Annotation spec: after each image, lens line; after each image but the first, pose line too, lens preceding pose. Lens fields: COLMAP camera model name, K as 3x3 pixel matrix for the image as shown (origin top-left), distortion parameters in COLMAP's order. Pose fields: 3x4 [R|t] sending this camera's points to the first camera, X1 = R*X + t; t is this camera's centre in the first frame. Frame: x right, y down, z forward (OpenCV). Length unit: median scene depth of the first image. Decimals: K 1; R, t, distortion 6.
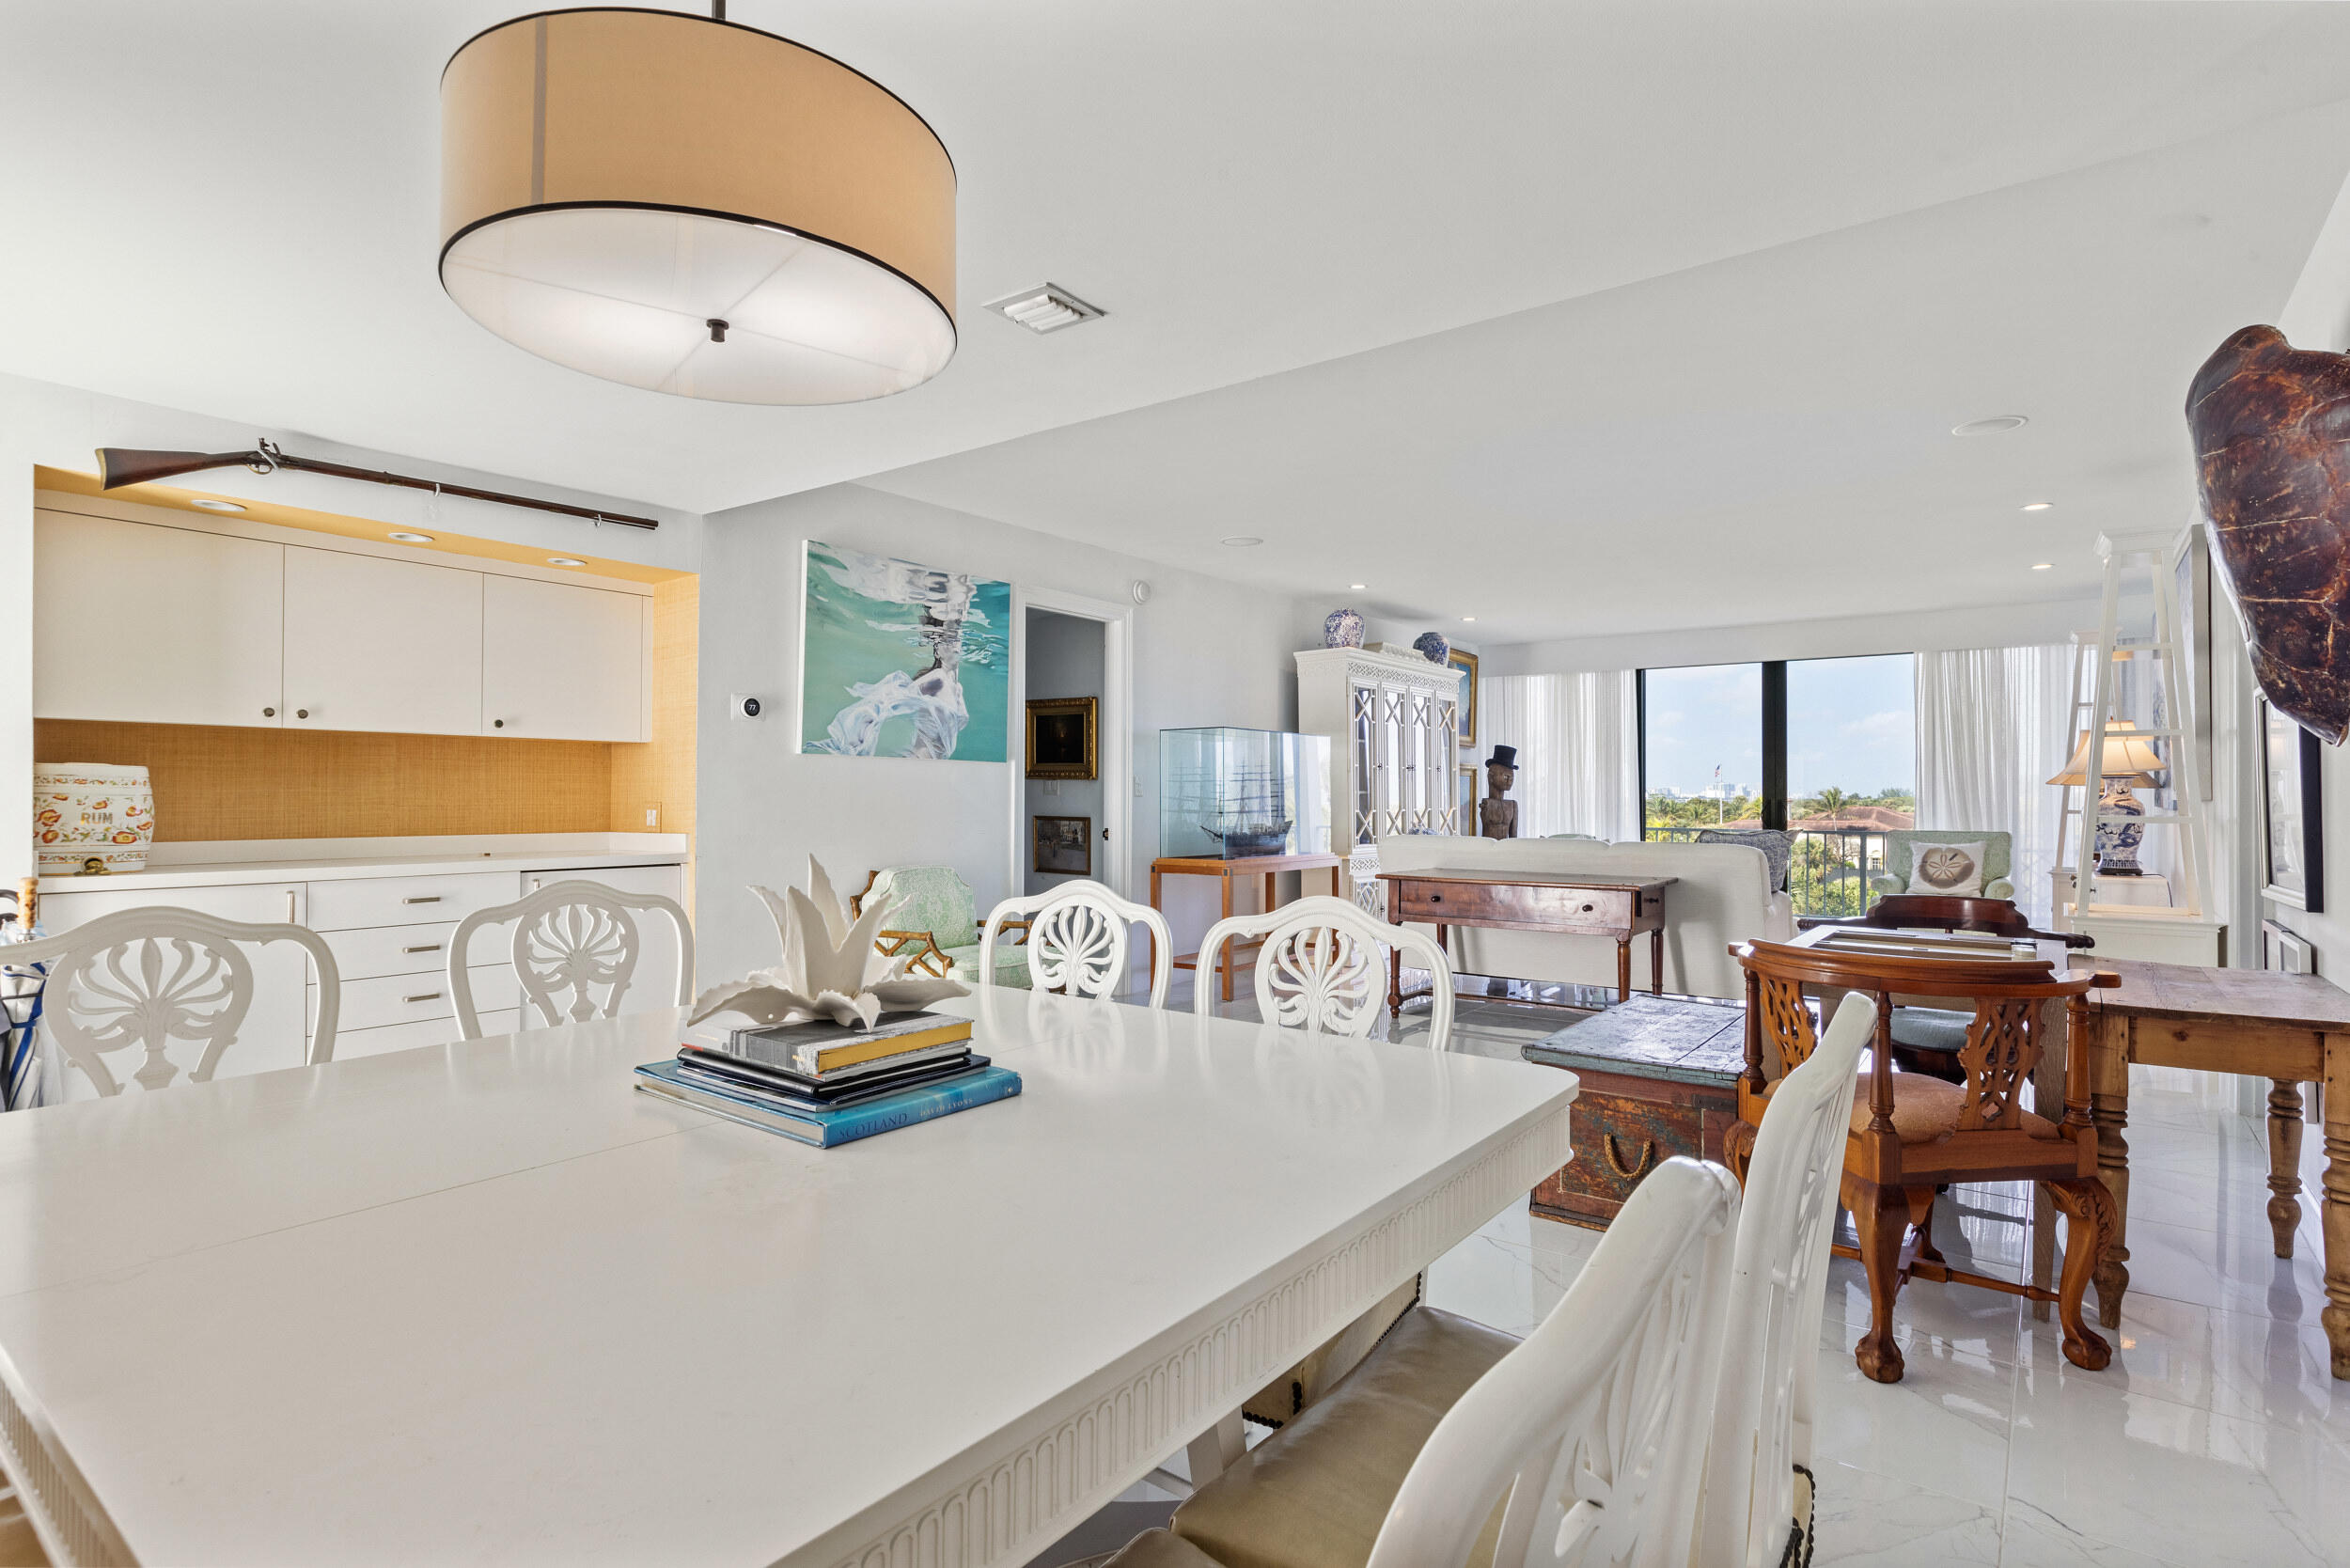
lens RADIAL K [[1176.2, 0, 1180.1], [0, 1176.2, 783.0], [0, 0, 1]] dist [0.001330, 0.000978]
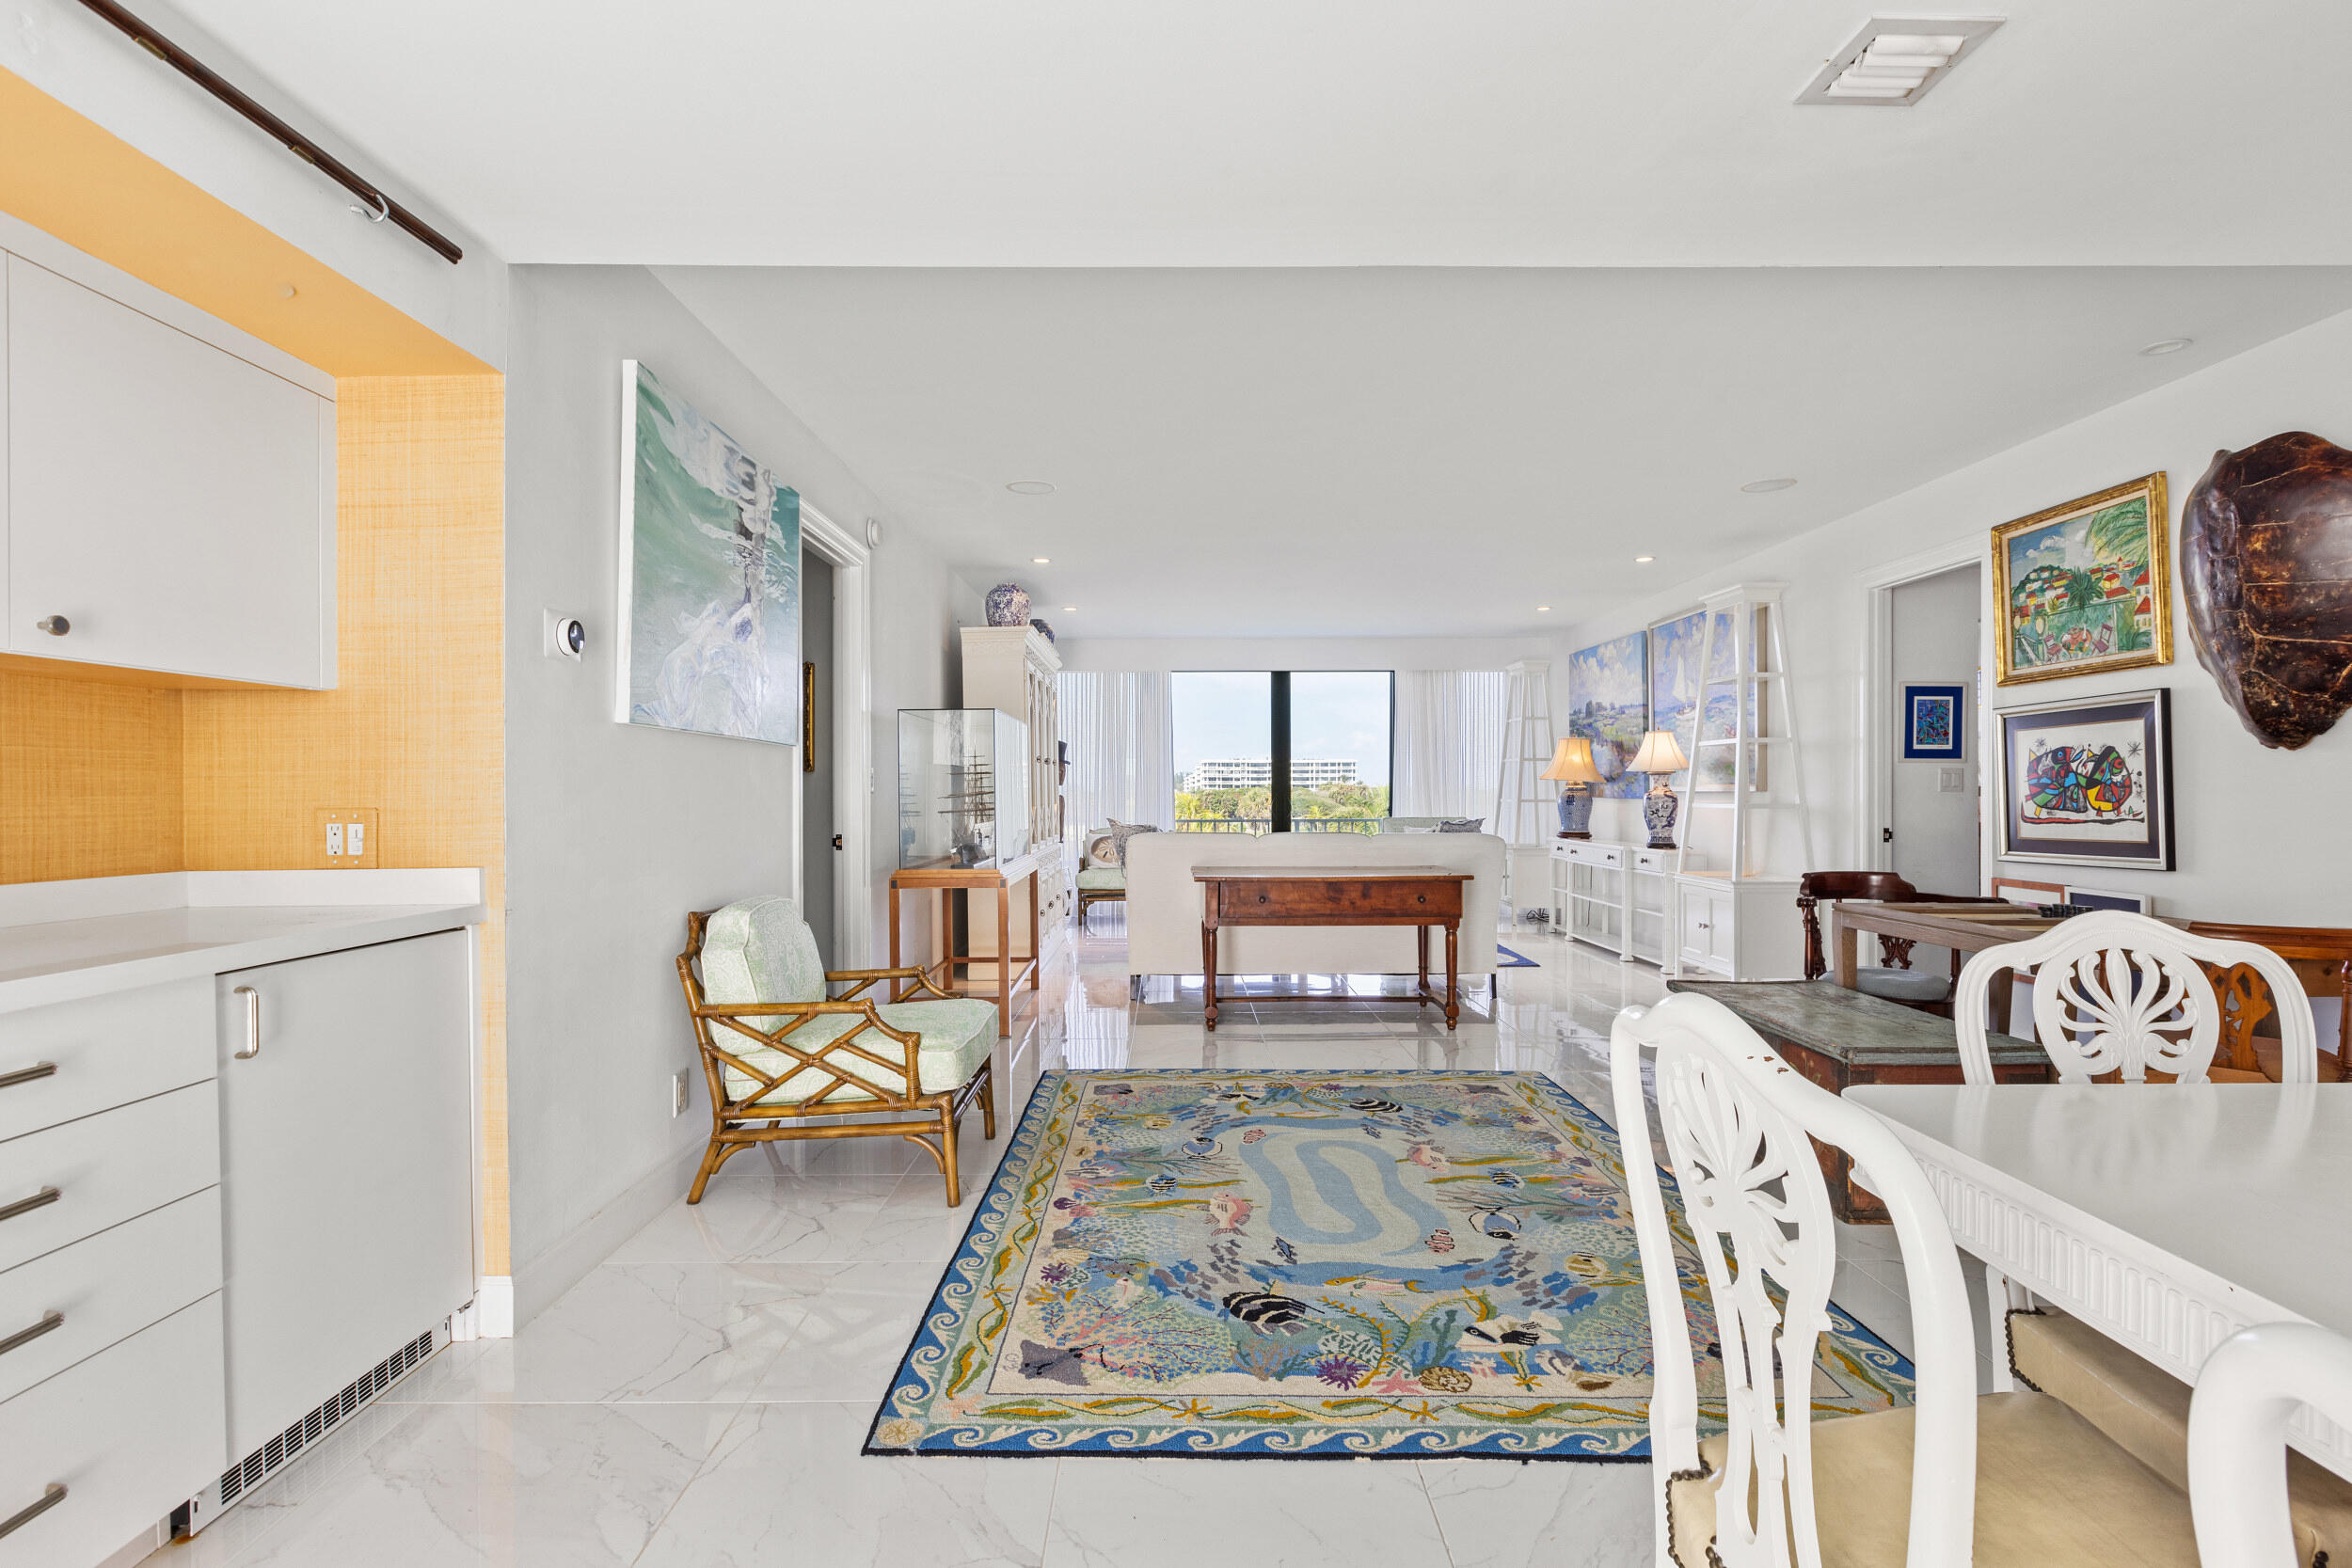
lens RADIAL K [[1109.7, 0, 1180.7], [0, 1109.7, 792.3], [0, 0, 1]] dist [0.000312, 0.000272]
pose [[0.797635, -0.005079, 0.603119, -0.385305], [-0.002066, 0.999936, 0.011153, 0.002703], [-0.603137, -0.010142, 0.797573, 0.342890]]
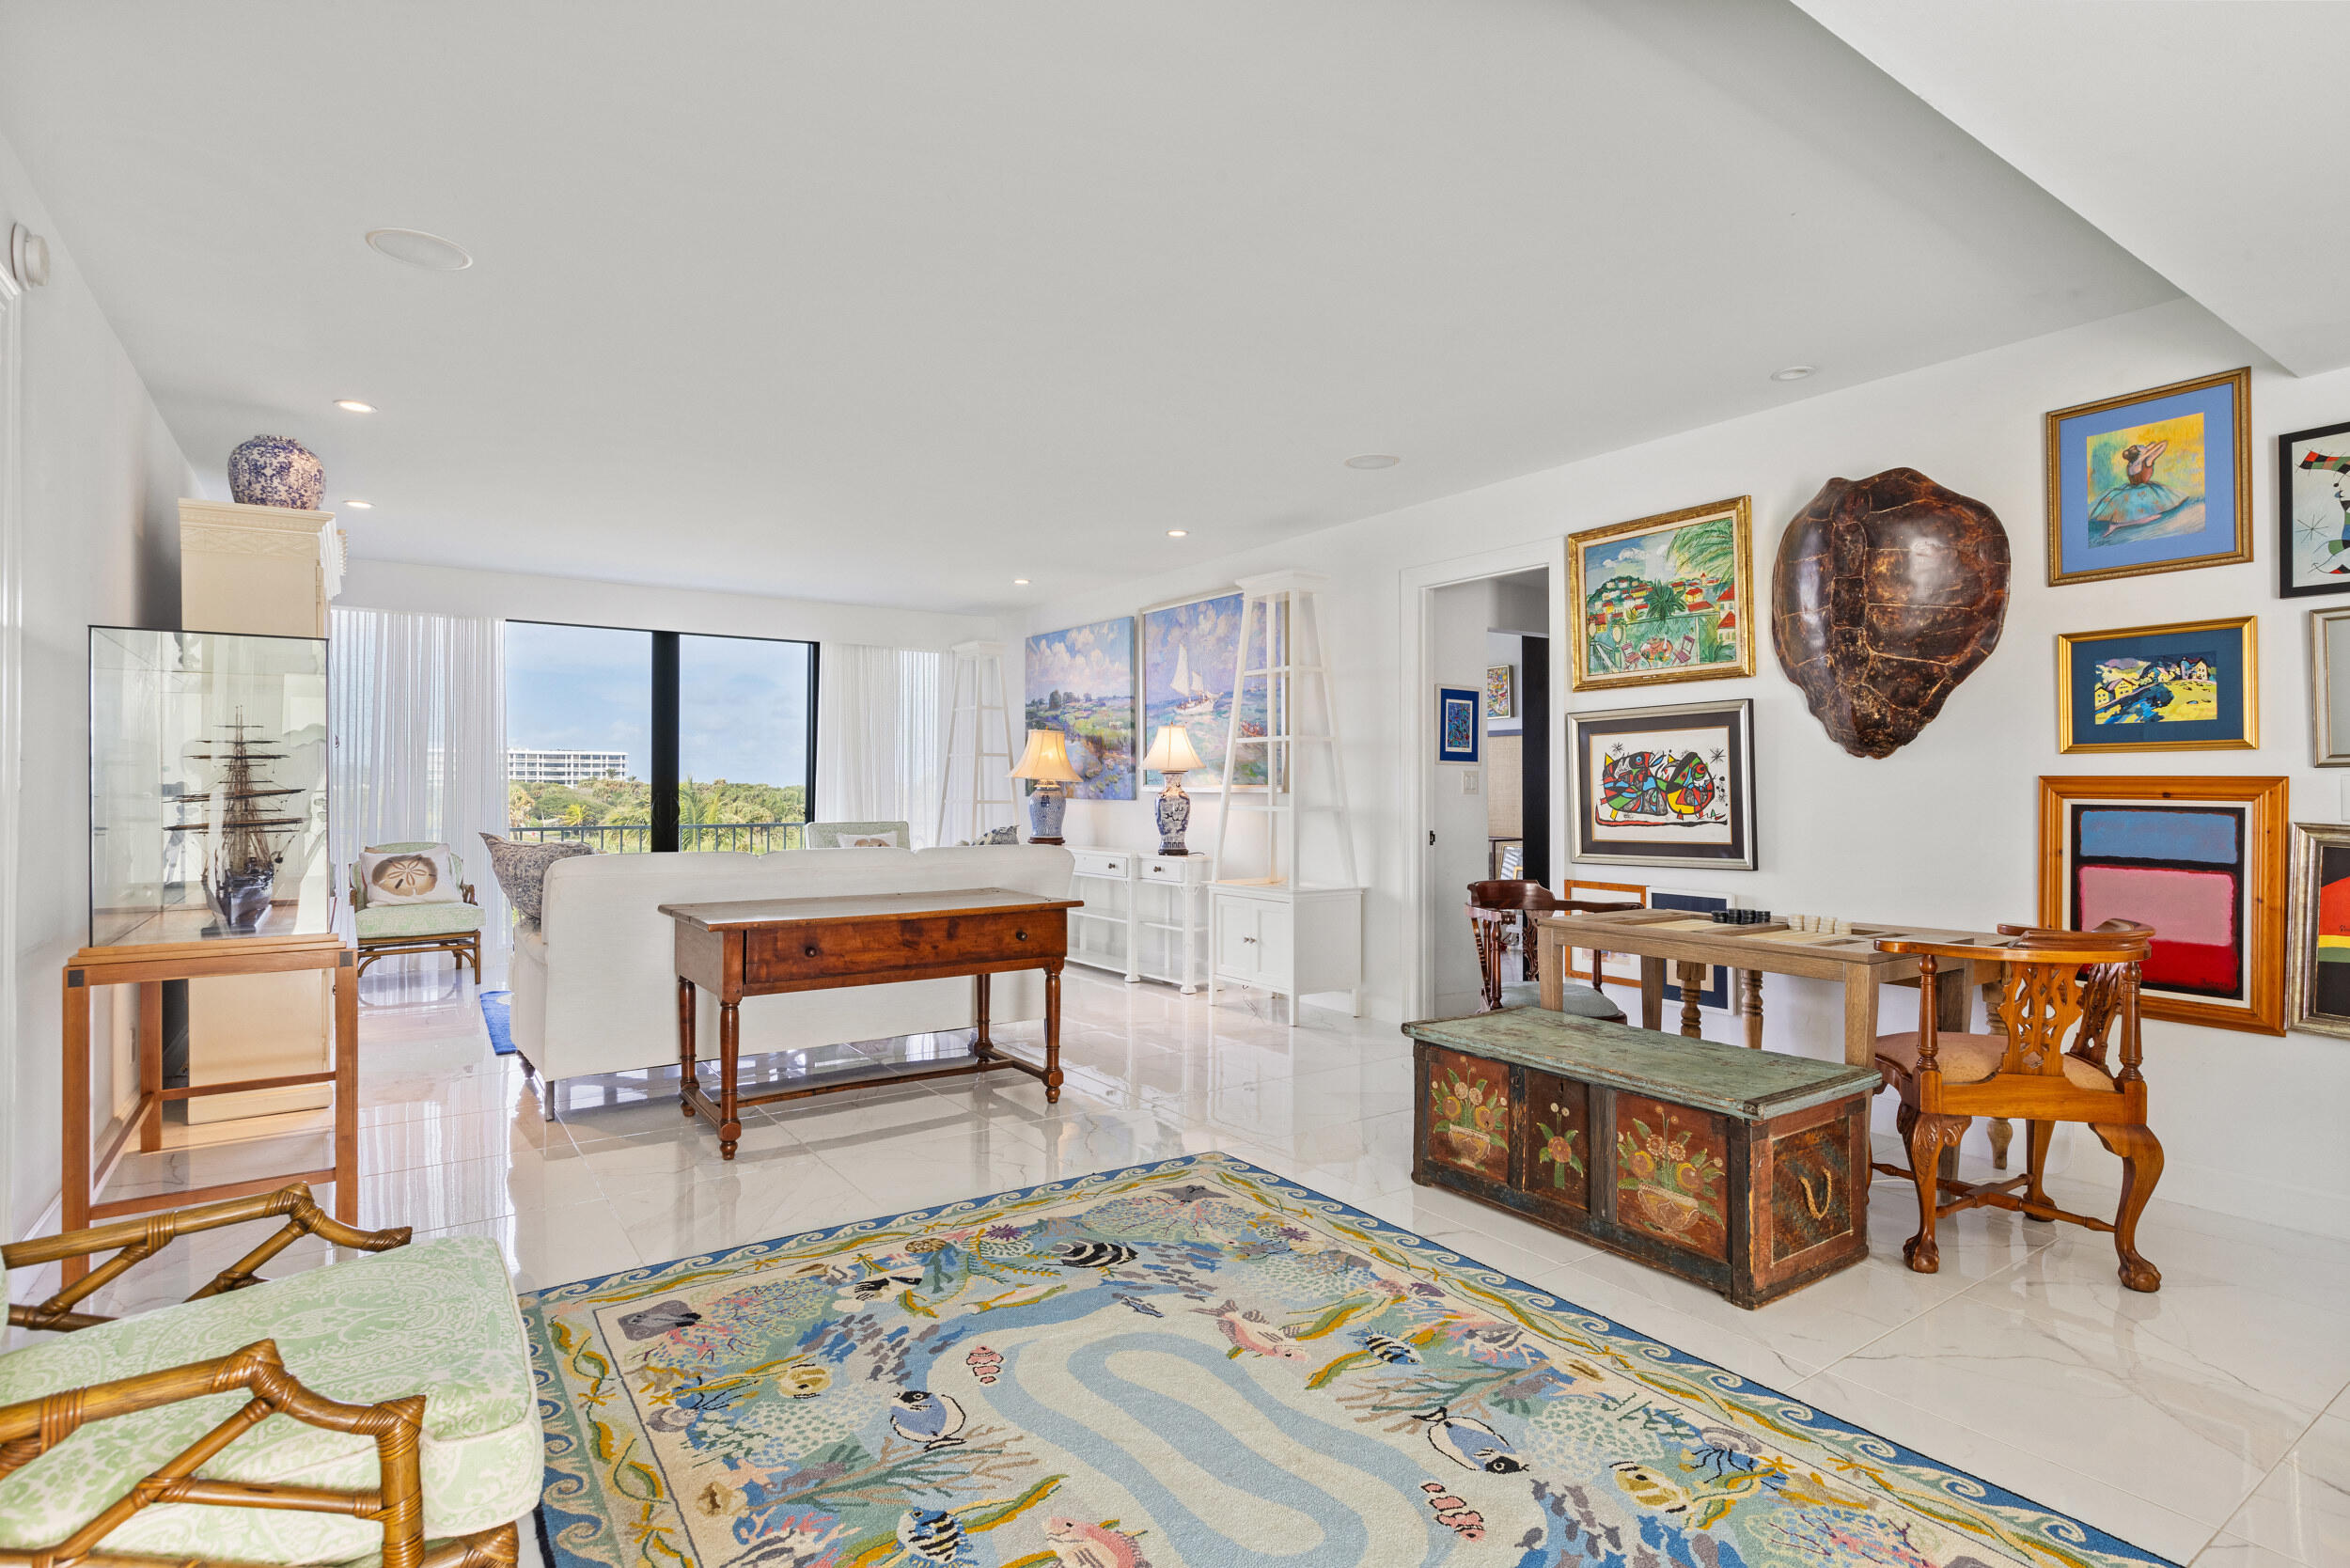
lens RADIAL K [[1167.0, 0, 1180.6], [0, 1167.0, 778.8], [0, 0, 1]] dist [-0.001812, 0.000786]
pose [[0.313896, 0.006565, 0.949435, -0.332987], [-0.012134, 0.999922, -0.002902, 0.004173], [-0.949380, -0.010609, 0.313951, 0.635333]]
